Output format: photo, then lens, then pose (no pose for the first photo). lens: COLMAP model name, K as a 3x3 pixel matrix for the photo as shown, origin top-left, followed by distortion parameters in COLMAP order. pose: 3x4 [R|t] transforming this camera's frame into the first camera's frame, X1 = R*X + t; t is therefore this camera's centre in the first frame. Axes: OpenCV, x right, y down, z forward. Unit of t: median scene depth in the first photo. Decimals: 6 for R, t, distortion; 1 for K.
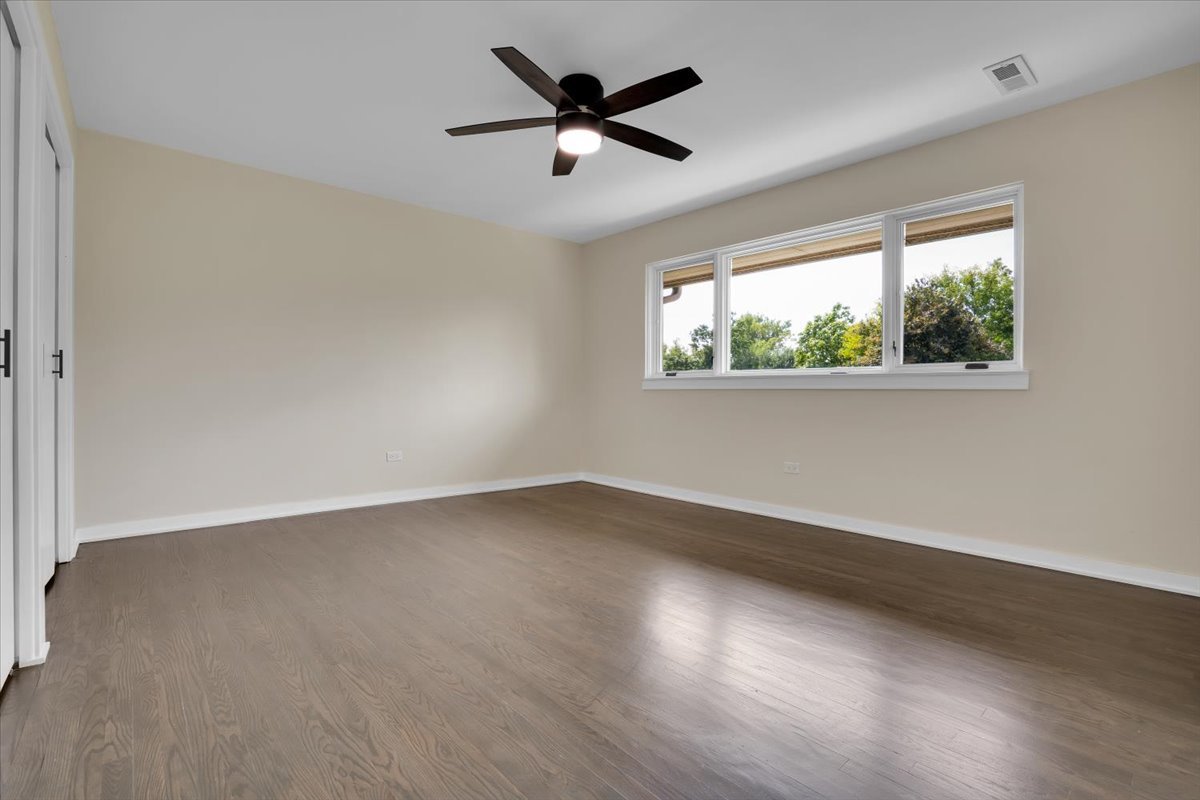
lens RADIAL K [[547.2, 0, 609.2], [0, 547.2, 402.9], [0, 0, 1]] dist [-0.039811, 0.006459]
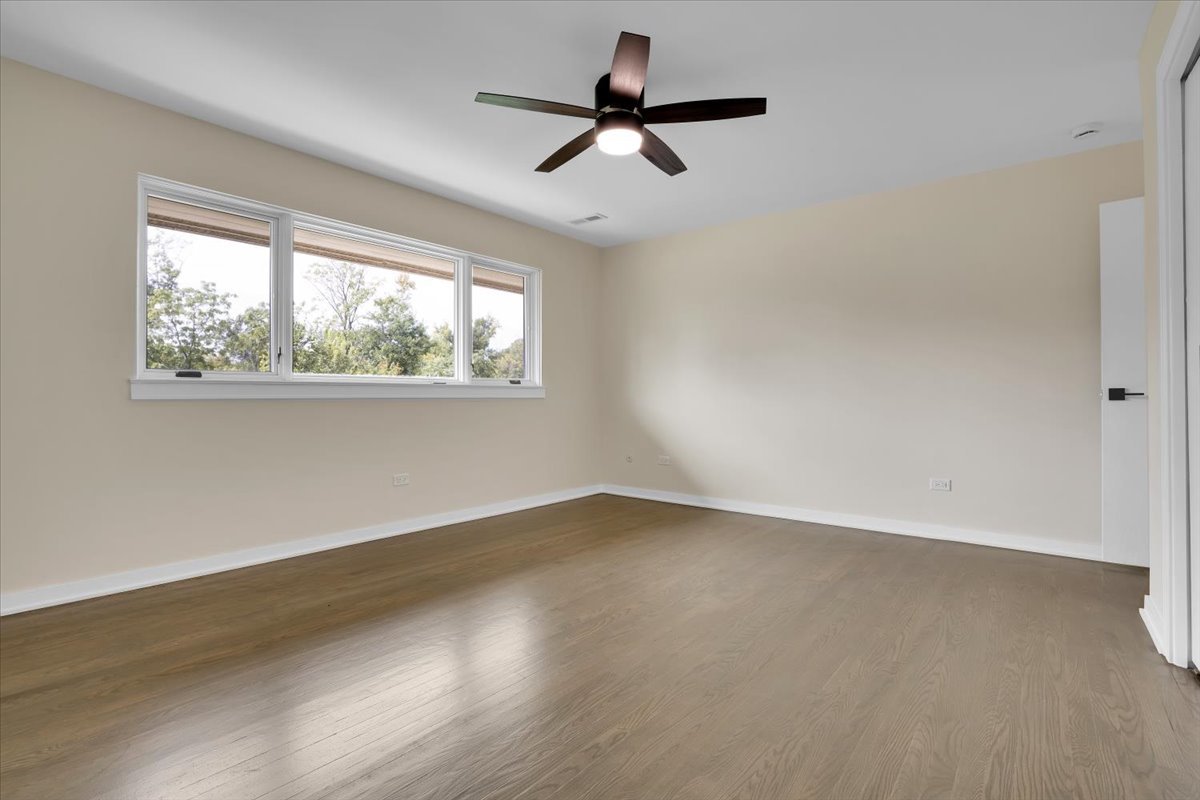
lens RADIAL K [[547.2, 0, 609.7], [0, 547.2, 400.6], [0, 0, 1]] dist [-0.039811, 0.006459]
pose [[-0.156824, -0.004559, 0.987616, -0.902312], [0.026683, 0.999605, 0.008852, -0.026285], [-0.987266, 0.027741, -0.156640, 1.059609]]
